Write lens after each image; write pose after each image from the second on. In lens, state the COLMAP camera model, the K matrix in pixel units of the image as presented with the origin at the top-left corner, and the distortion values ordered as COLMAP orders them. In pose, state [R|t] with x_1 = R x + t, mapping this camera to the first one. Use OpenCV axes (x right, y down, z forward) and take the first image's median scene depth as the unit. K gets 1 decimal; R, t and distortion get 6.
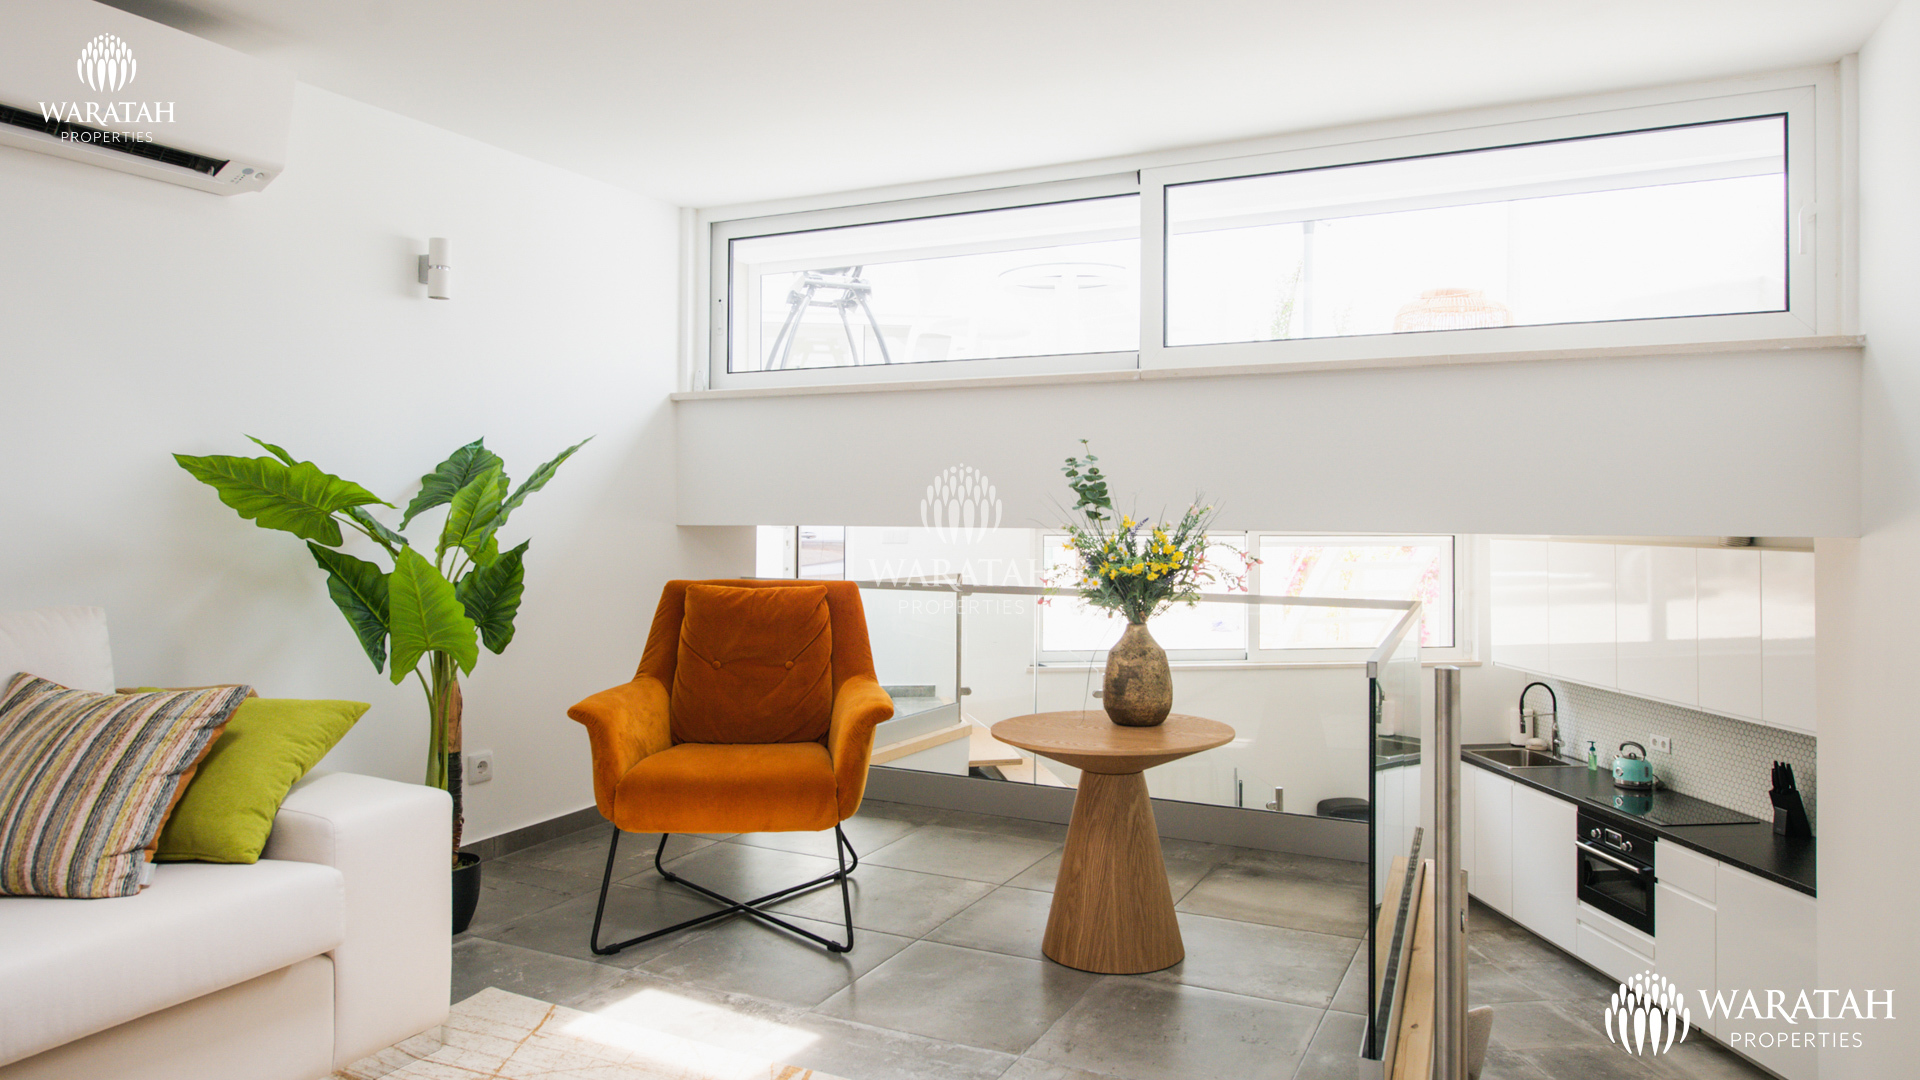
lens RADIAL K [[1211.3, 0, 996.9], [0, 1211.3, 498.5], [0, 0, 1]] dist [0.001233, 0.000029]
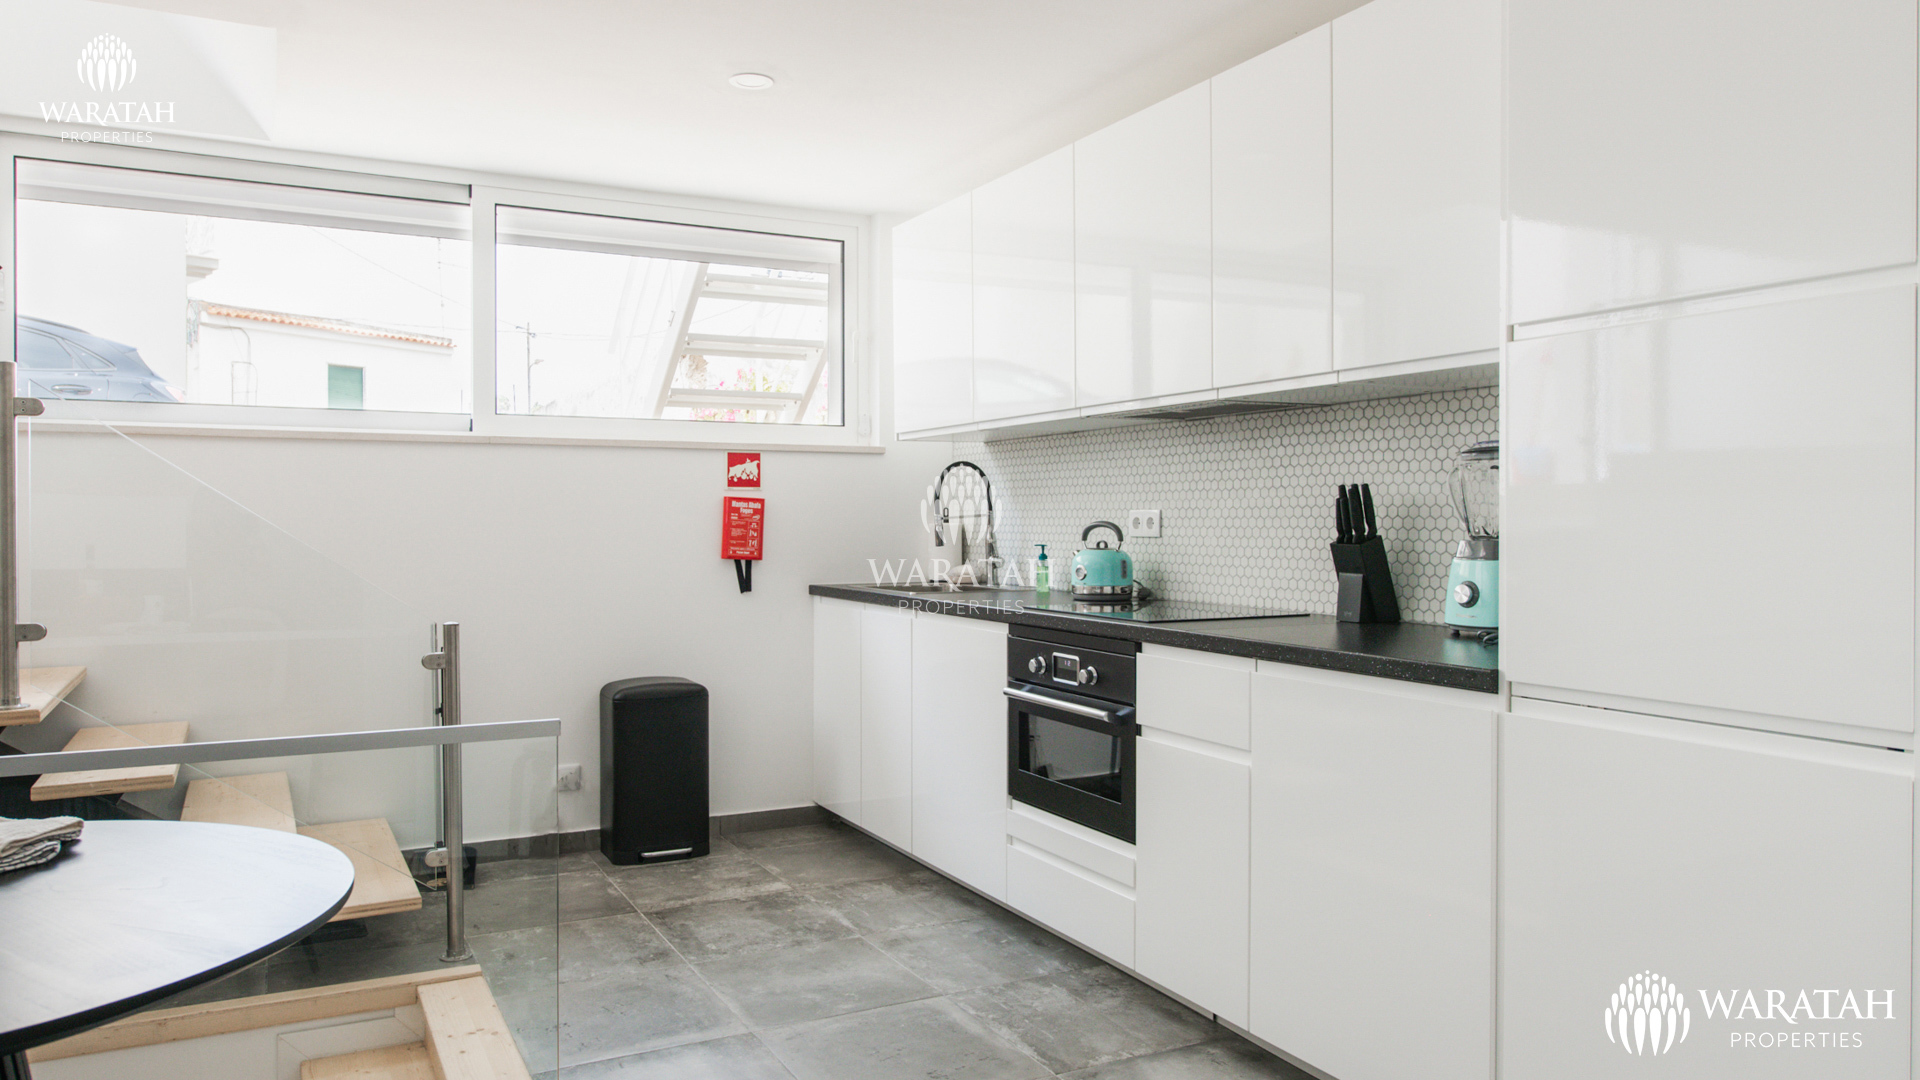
lens RADIAL K [[1211.3, 0, 953.5], [0, 1211.3, 527.1], [0, 0, 1]] dist [0.001233, 0.000029]
pose [[0.940482, -0.000998, 0.339843, 0.277207], [-0.001600, 0.999972, 0.007364, 0.209018], [-0.339841, -0.007469, 0.940453, 0.510332]]
